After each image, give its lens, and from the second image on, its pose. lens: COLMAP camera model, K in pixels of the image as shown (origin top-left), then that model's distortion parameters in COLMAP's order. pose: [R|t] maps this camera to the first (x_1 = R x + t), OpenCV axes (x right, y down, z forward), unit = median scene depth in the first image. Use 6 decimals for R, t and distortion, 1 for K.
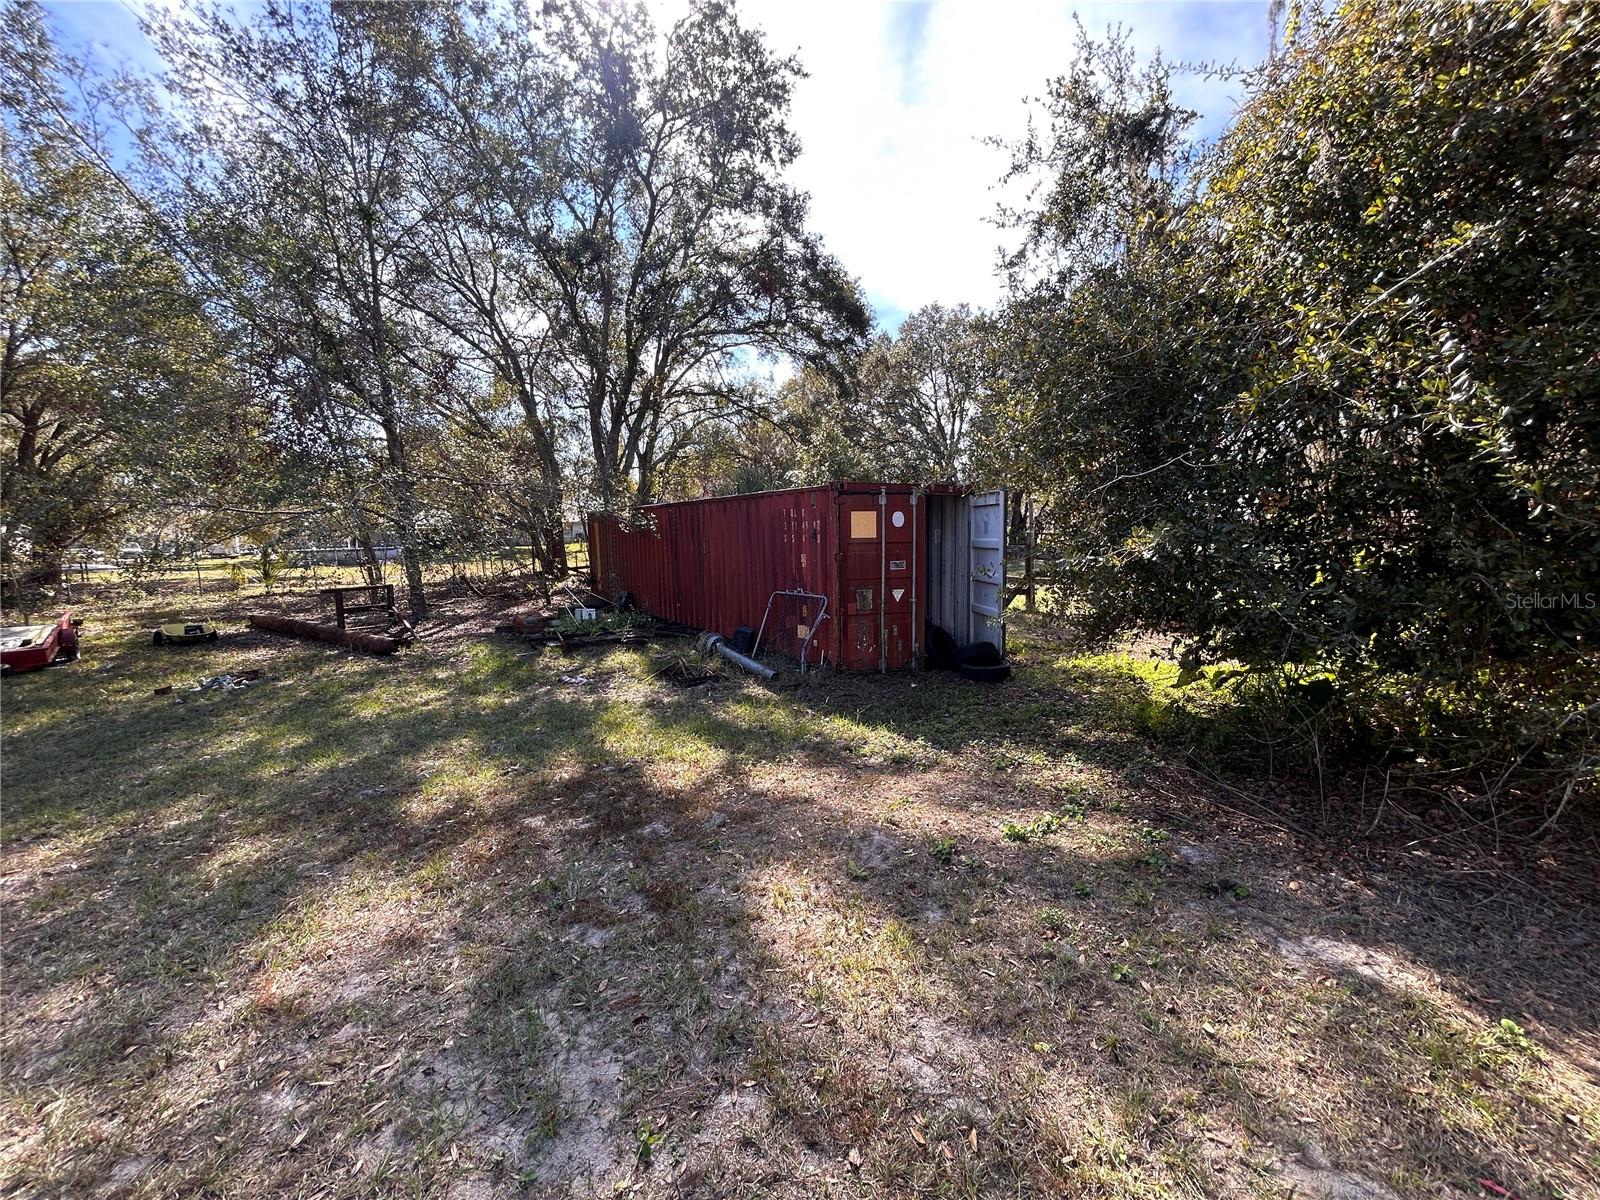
lens RADIAL K [[647.7, 0, 797.3], [0, 647.7, 596.8], [0, 0, 1]] dist [0.001061, 0.000794]
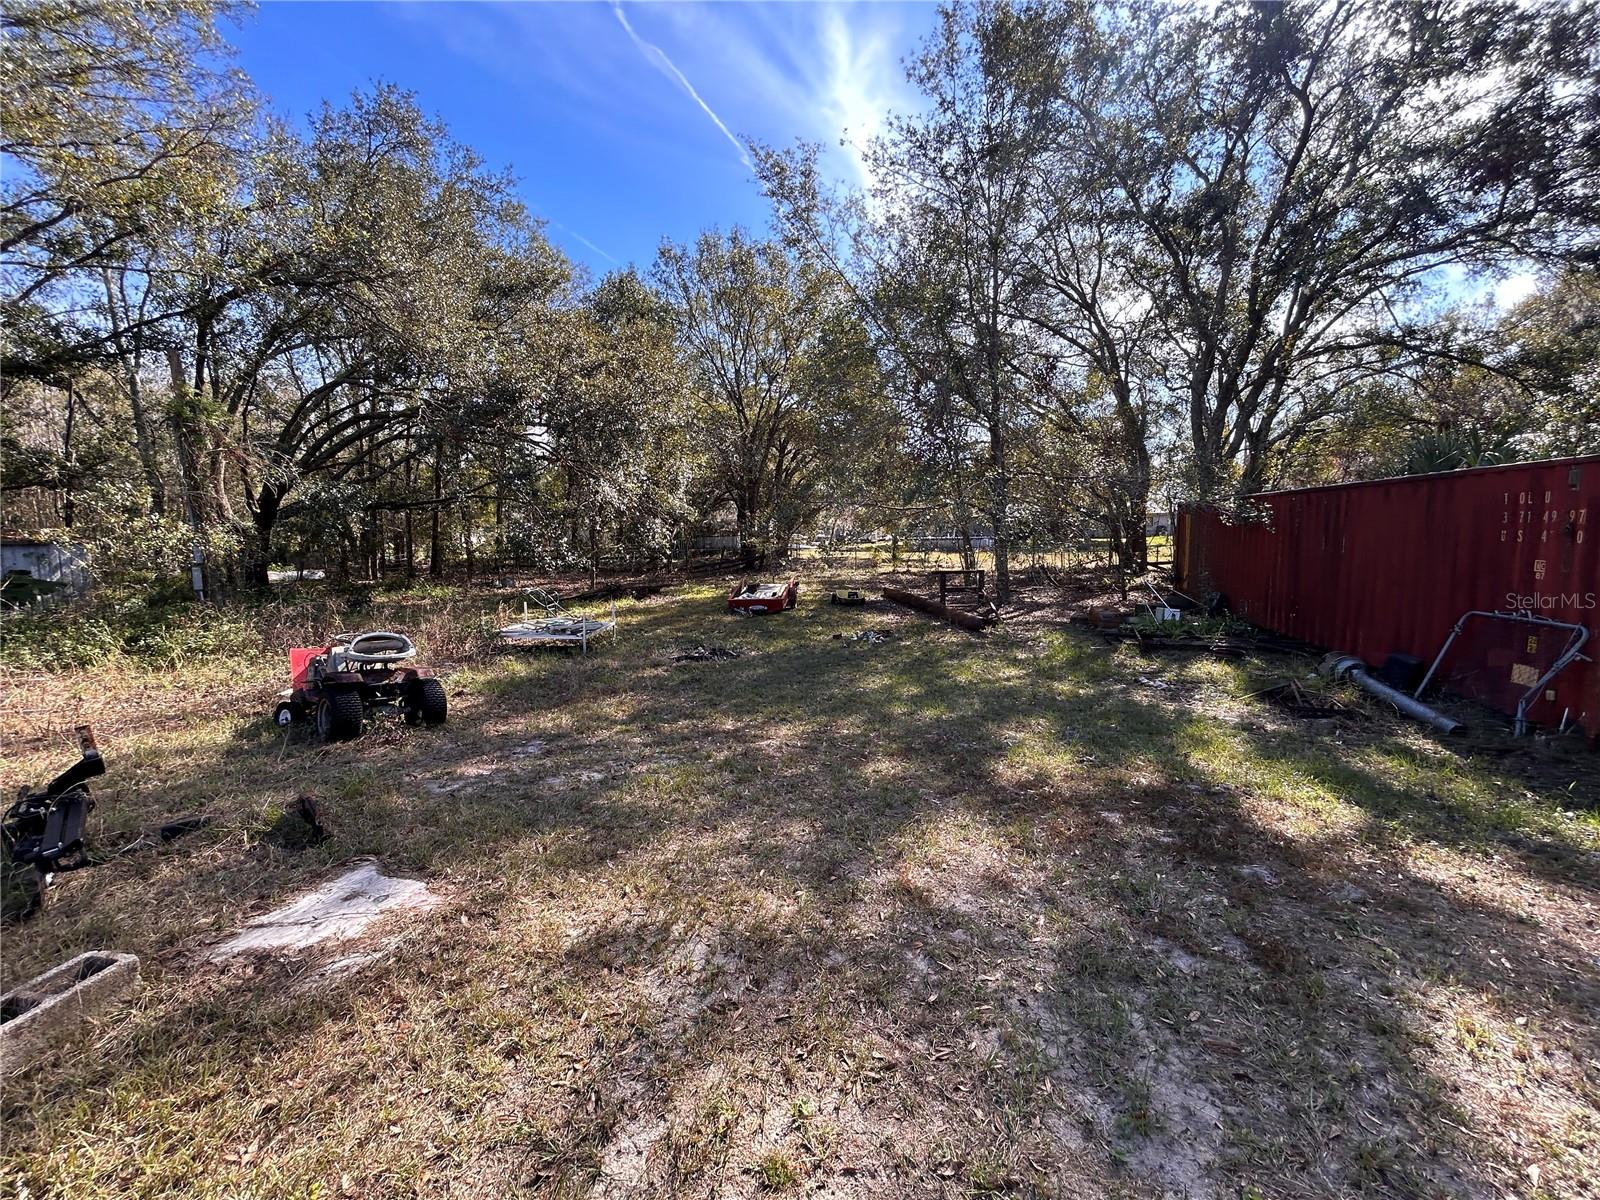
lens RADIAL K [[647.7, 0, 797.3], [0, 647.7, 596.8], [0, 0, 1]] dist [0.001061, 0.000794]
pose [[0.674999, 0.086658, -0.732712, -0.008215], [-0.077344, 0.995918, 0.046535, 0.000079], [0.733753, 0.025260, 0.678946, -0.010289]]
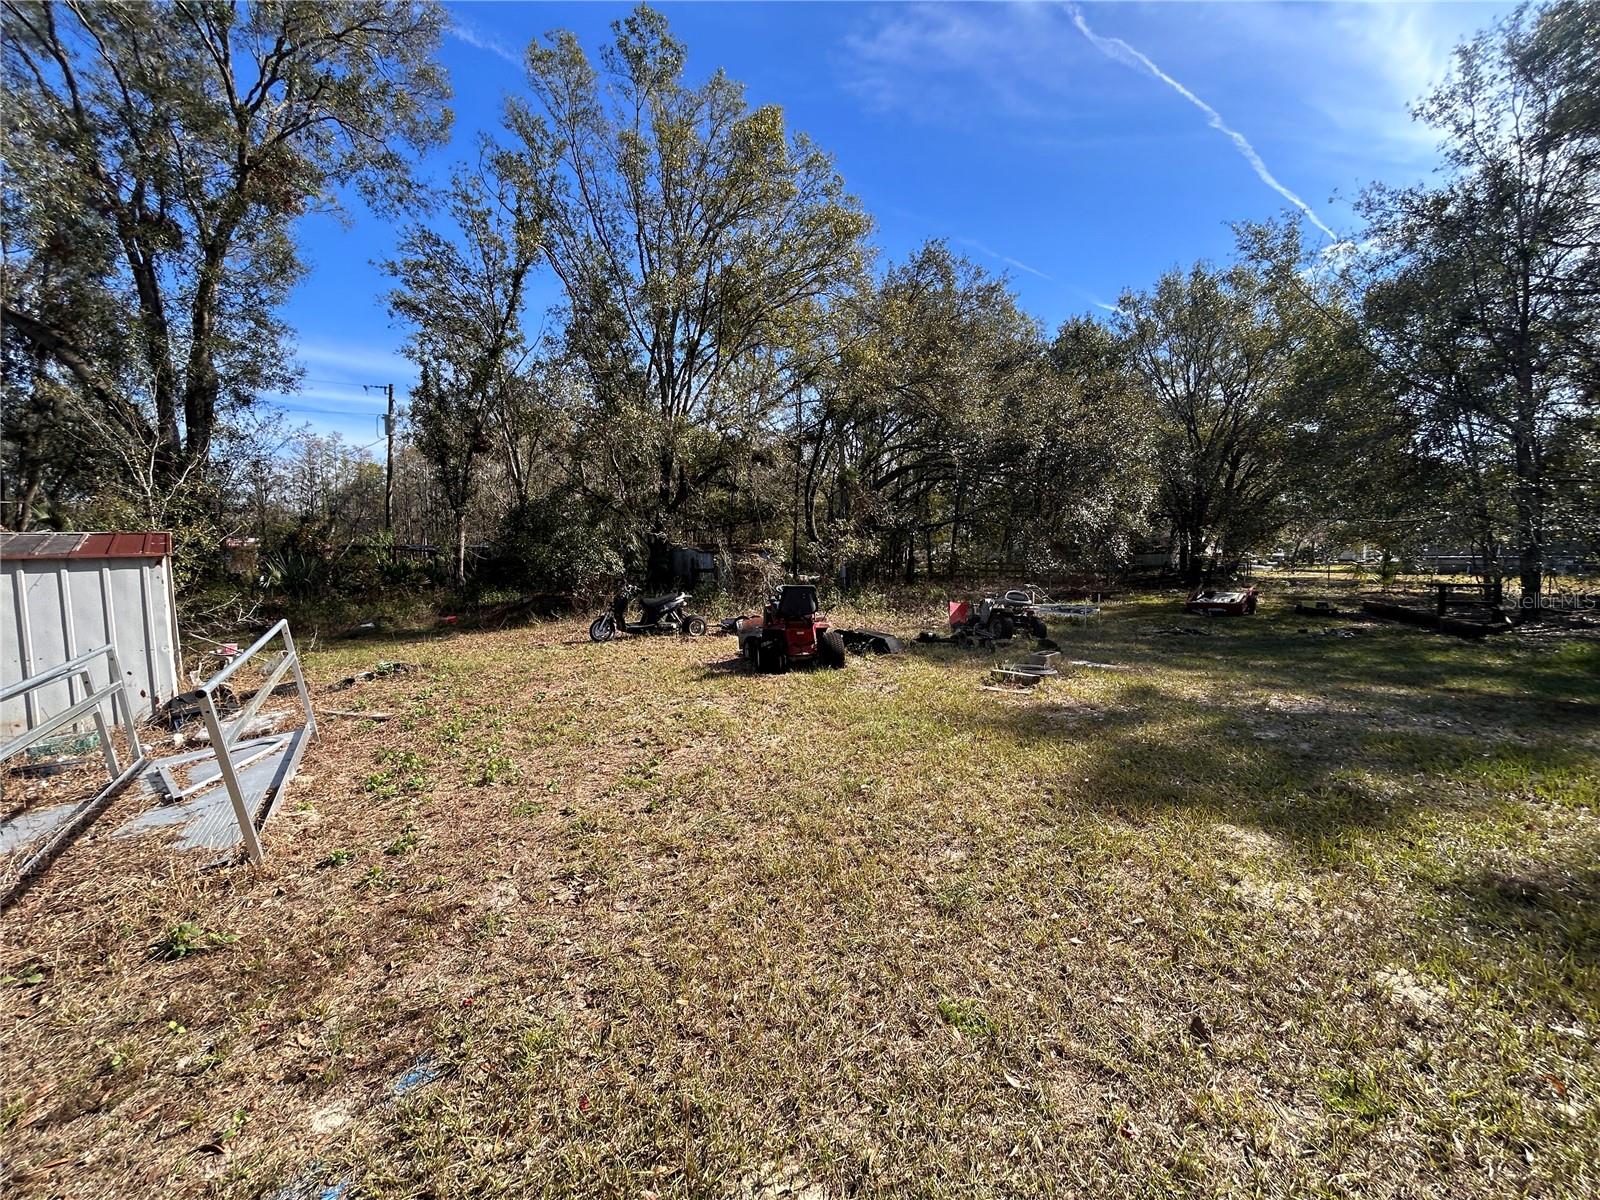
lens RADIAL K [[647.7, 0, 797.3], [0, 647.7, 596.8], [0, 0, 1]] dist [0.001061, 0.000794]
pose [[0.141535, 0.083693, -0.986389, 0.264510], [-0.096783, 0.992816, 0.070352, 0.037010], [0.985191, 0.085508, 0.148618, -0.298777]]
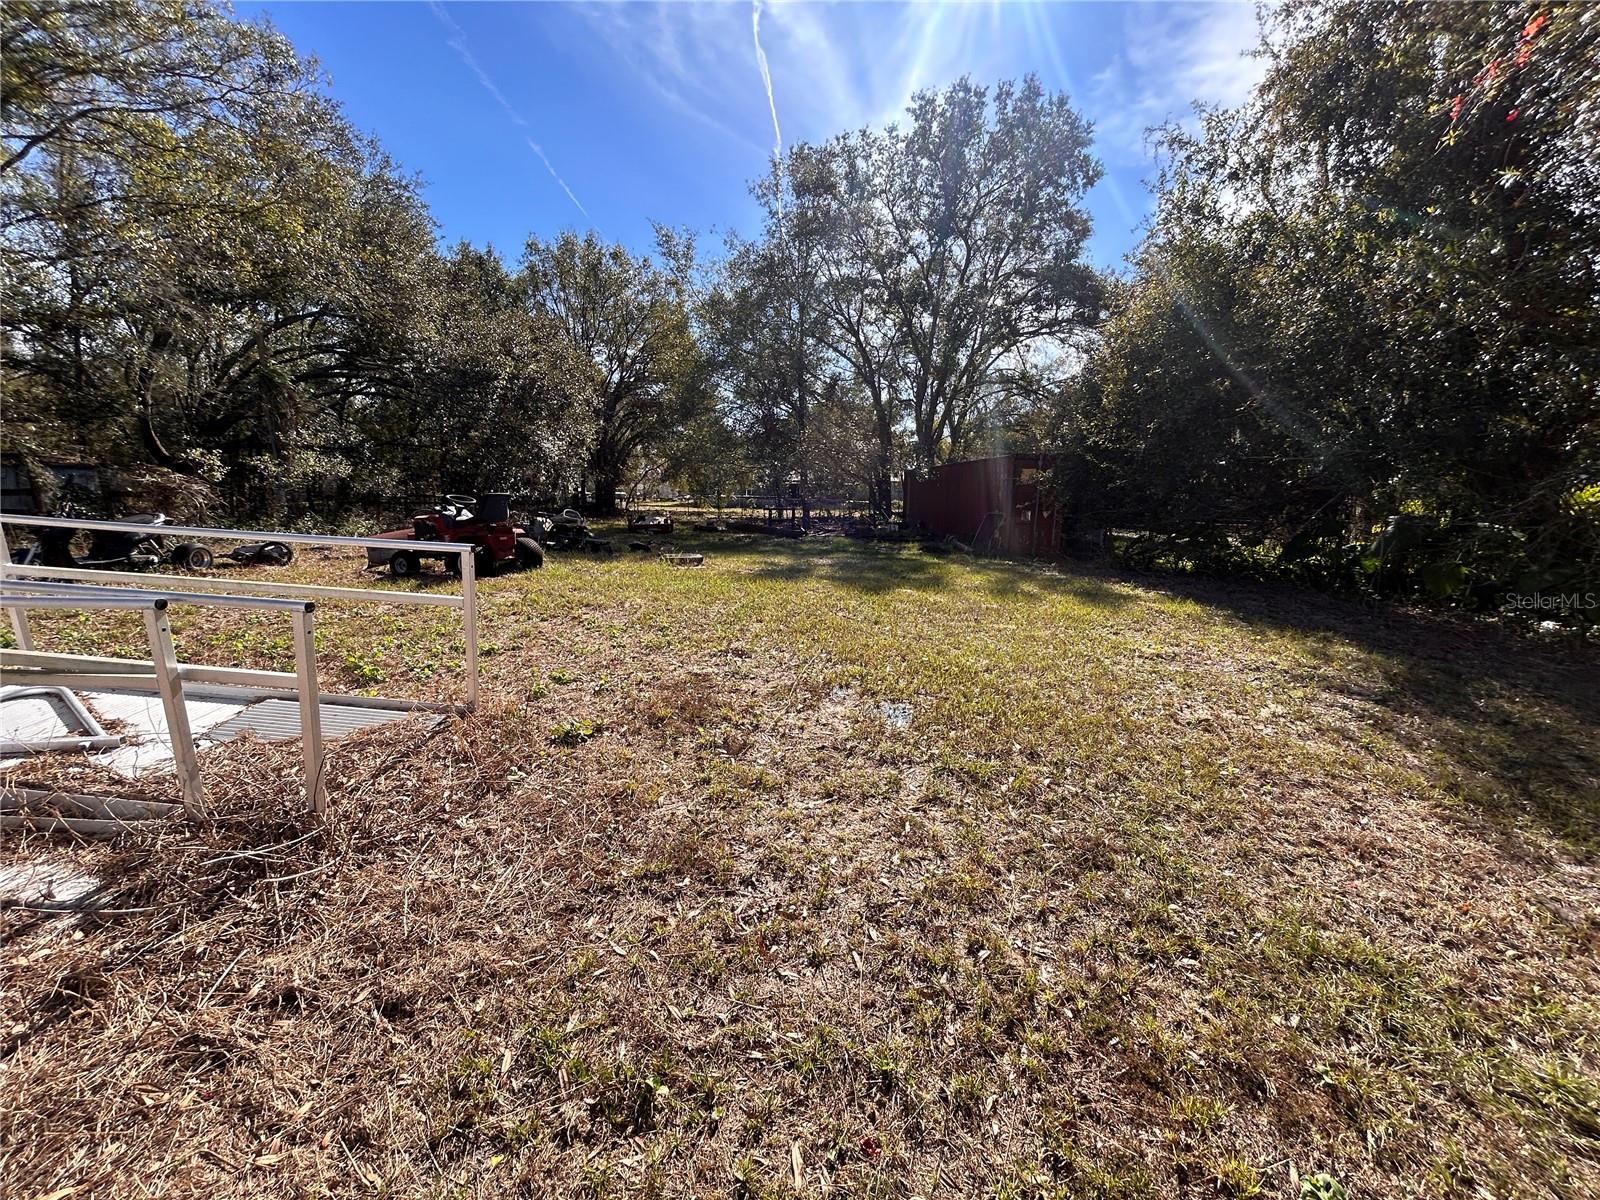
lens RADIAL K [[647.7, 0, 797.3], [0, 647.7, 596.8], [0, 0, 1]] dist [0.001061, 0.000794]
pose [[0.876827, 0.106249, -0.468919, 0.242558], [-0.080129, 0.993931, 0.075374, 0.086056], [0.474082, -0.028516, 0.880019, -0.562974]]
